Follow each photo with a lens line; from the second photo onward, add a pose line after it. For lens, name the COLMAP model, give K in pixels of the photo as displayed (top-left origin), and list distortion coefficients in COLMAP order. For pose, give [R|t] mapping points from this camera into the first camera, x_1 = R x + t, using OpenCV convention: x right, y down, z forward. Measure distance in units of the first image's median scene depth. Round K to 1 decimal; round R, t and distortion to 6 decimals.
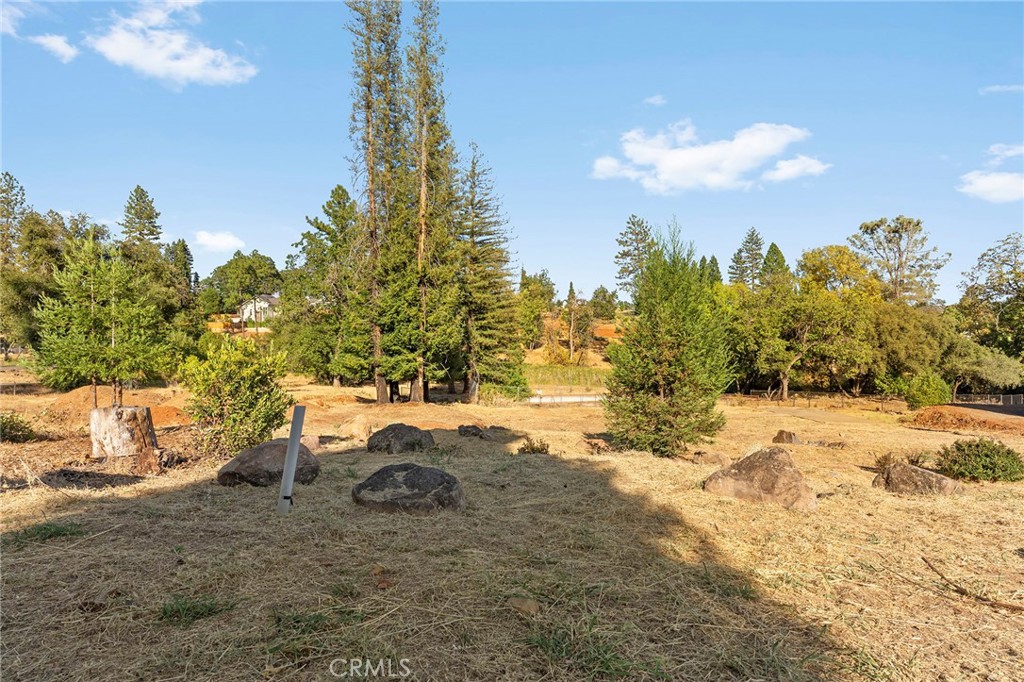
lens RADIAL K [[551.9, 0, 512.0], [0, 551.9, 341.0], [0, 0, 1]] dist [0.001510, -0.001161]
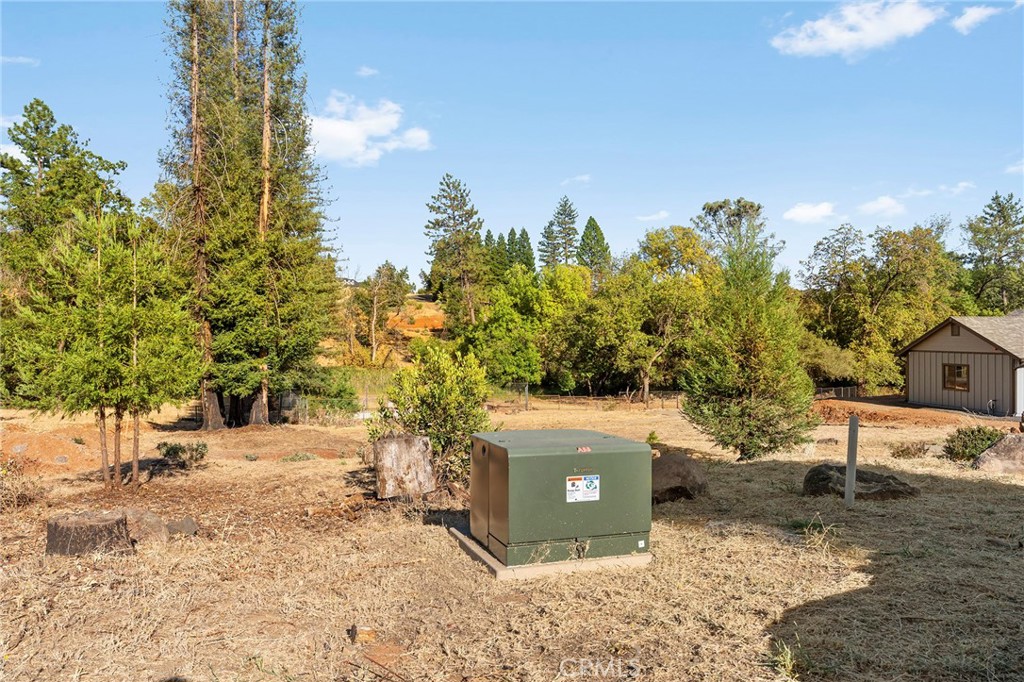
lens RADIAL K [[740.3, 0, 512.0], [0, 740.3, 341.0], [0, 0, 1]] dist [0.008060, 0.003756]
pose [[0.929229, -0.012226, 0.369303, -0.121984], [0.008270, 0.999890, 0.012292, -0.005399], [-0.369413, -0.008368, 0.929228, -0.016641]]
